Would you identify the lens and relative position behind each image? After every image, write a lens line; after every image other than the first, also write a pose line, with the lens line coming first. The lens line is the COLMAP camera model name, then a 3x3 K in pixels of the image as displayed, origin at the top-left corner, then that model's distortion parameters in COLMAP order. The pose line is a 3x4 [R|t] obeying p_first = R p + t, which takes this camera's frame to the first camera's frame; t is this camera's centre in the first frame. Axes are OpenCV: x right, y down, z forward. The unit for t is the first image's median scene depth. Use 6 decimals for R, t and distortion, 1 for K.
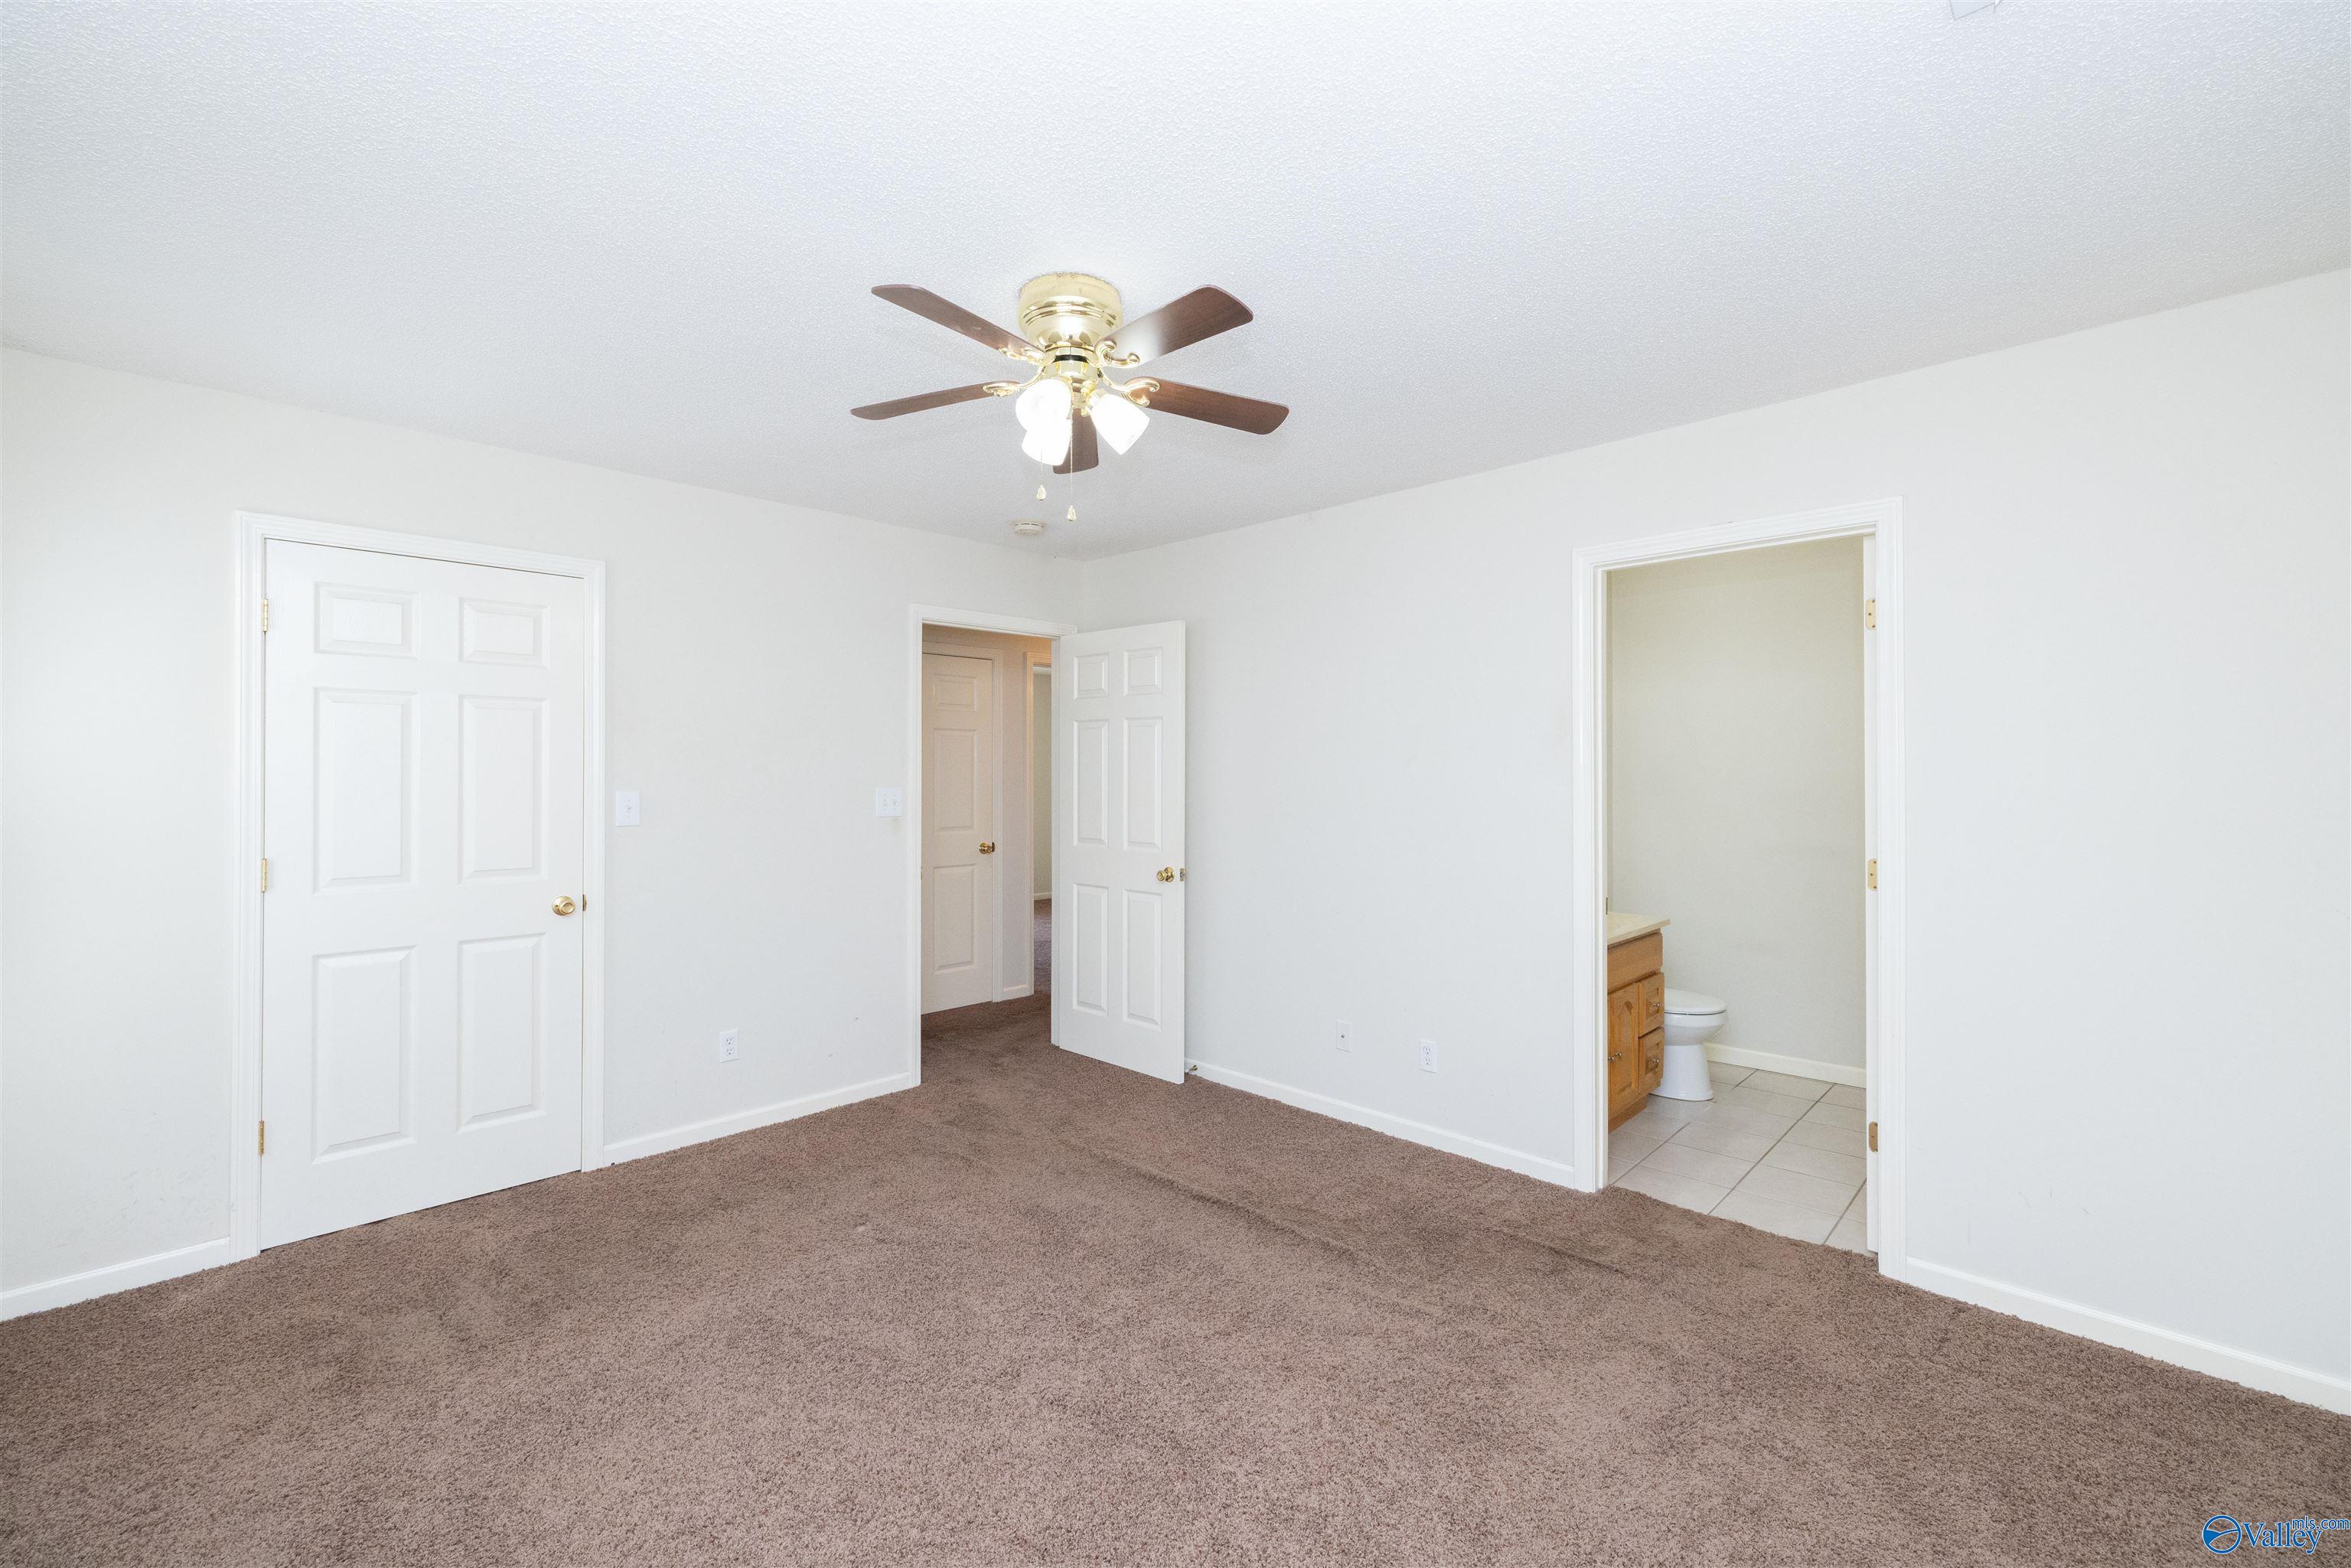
lens RADIAL K [[981.3, 0, 1173.3], [0, 981.3, 765.6], [0, 0, 1]] dist [-0.008423, 0.000620]
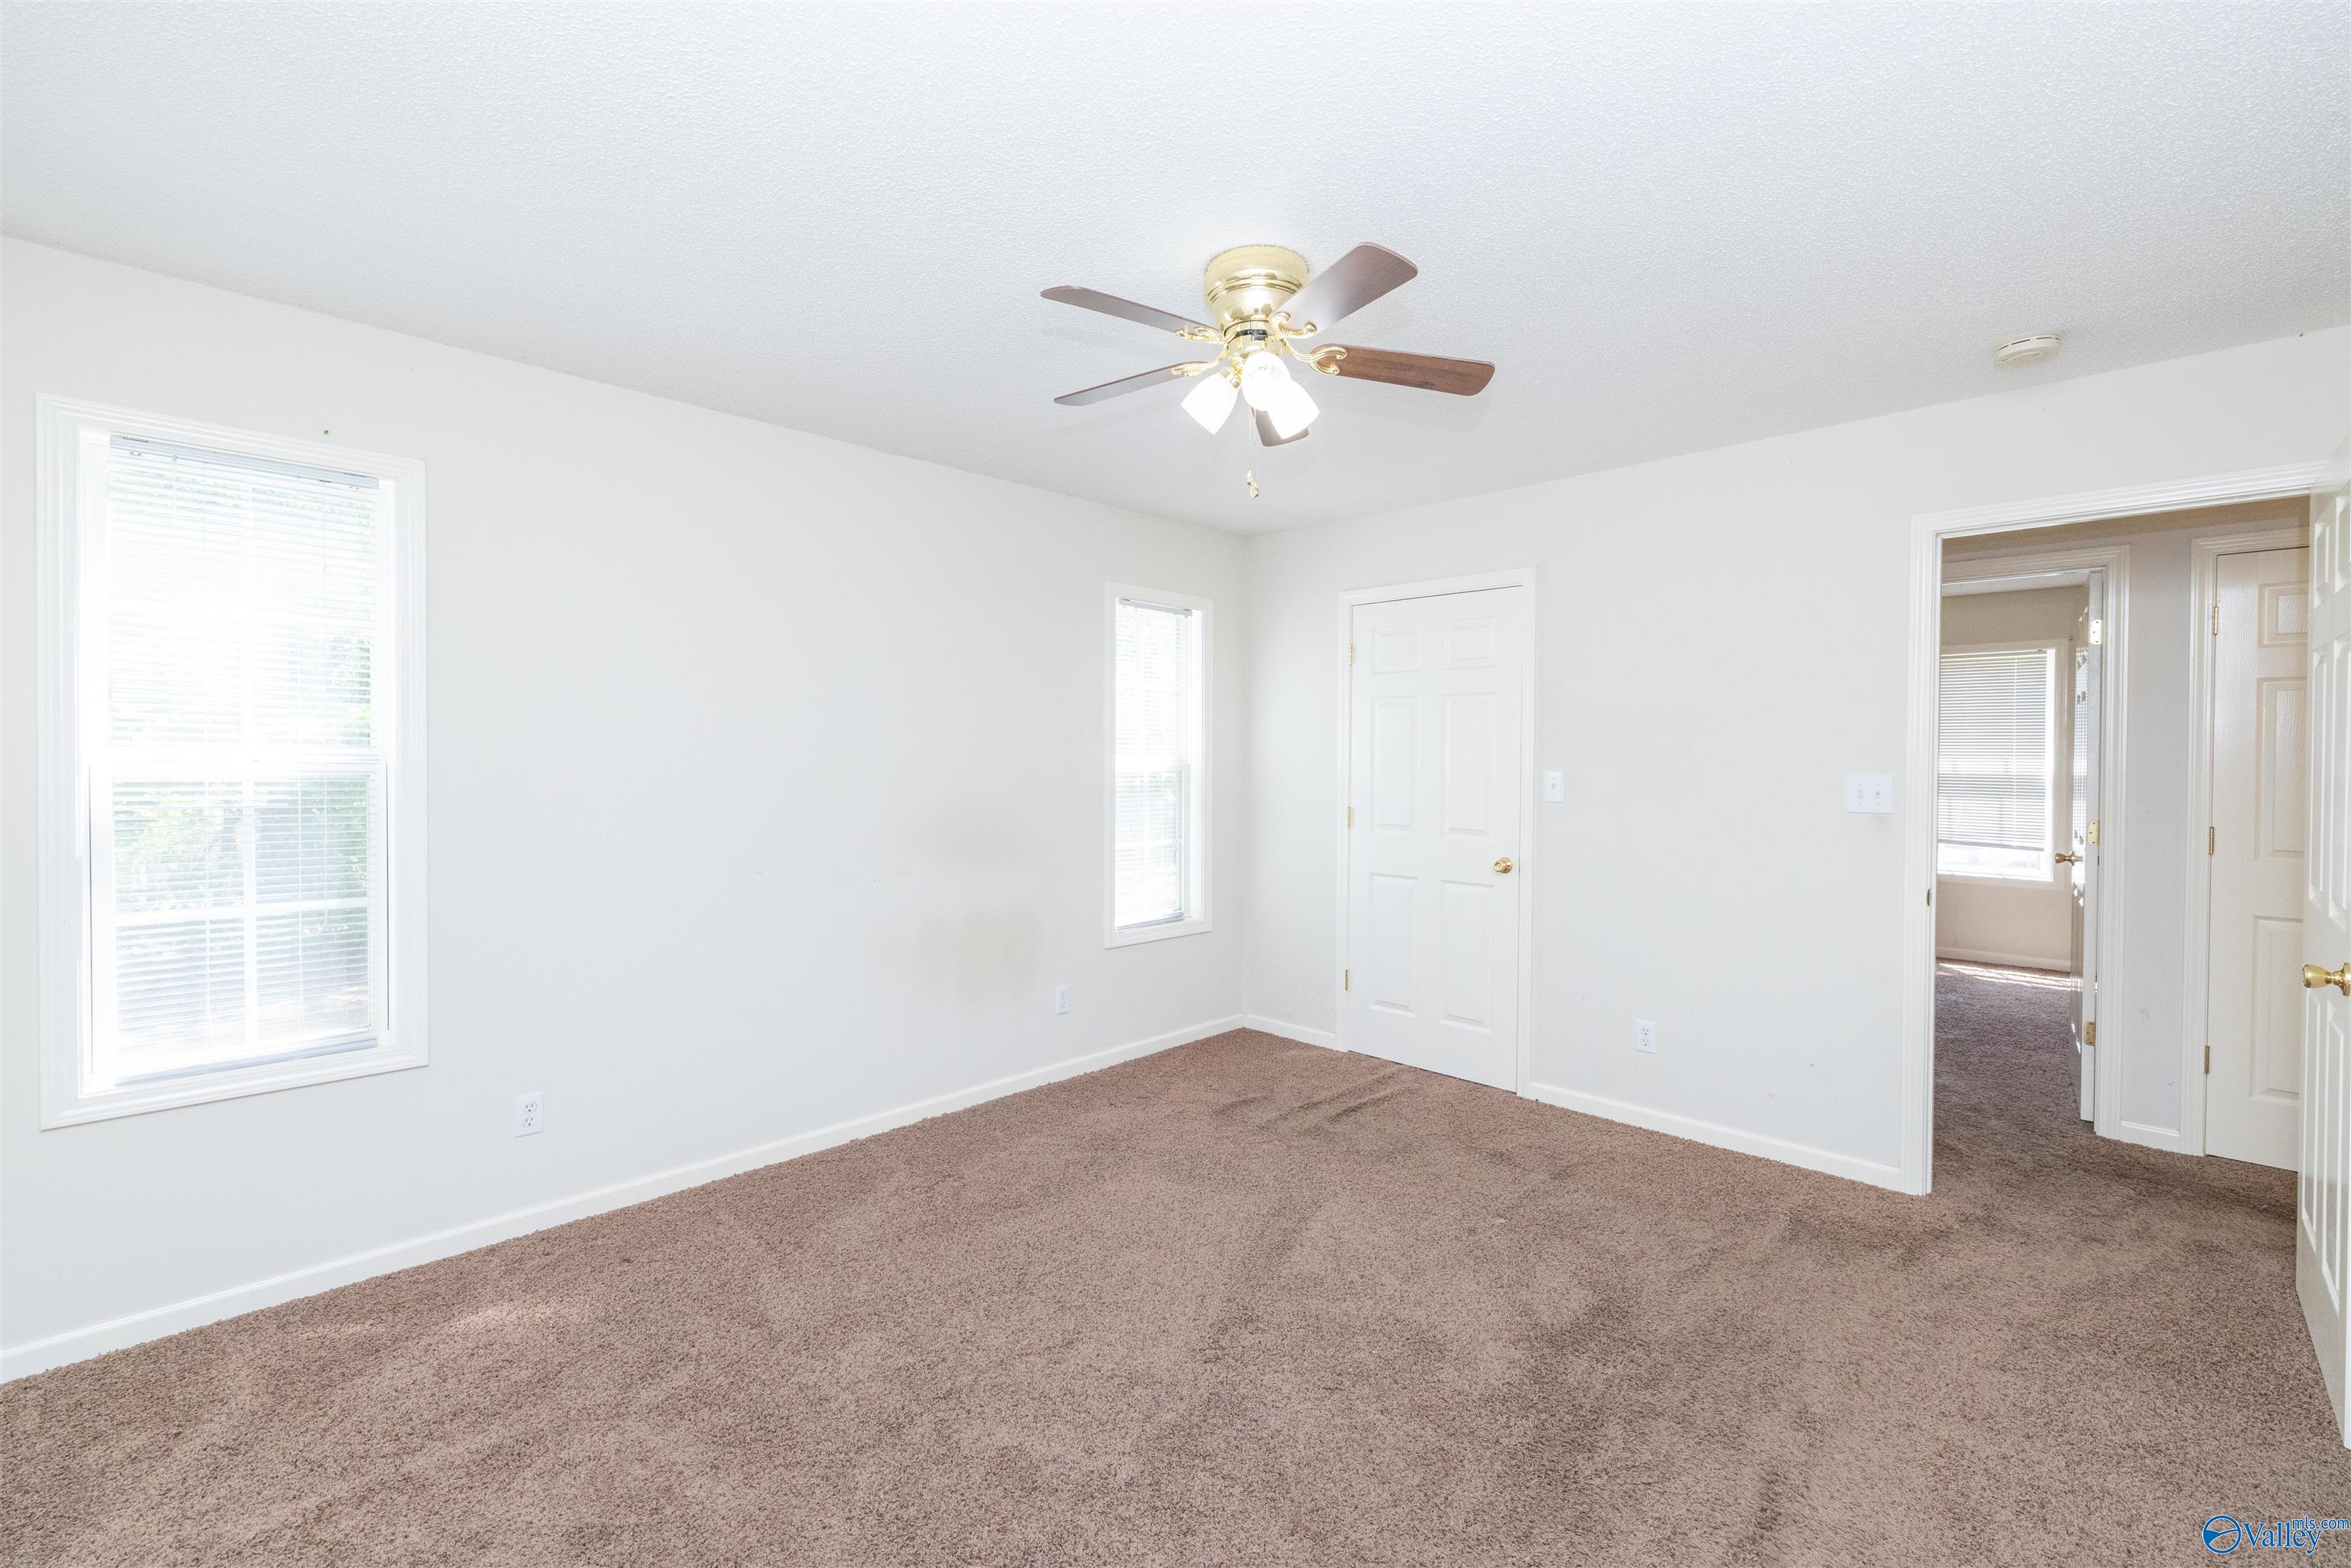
lens RADIAL K [[979.2, 0, 1169.1], [0, 979.2, 770.2], [0, 0, 1]] dist [0.000641, 0.000480]
pose [[-0.002363, 0.017858, -0.999838, 0.555468], [0.004176, 0.999832, 0.017848, 0.004534], [0.999988, -0.004134, -0.002438, 0.583119]]
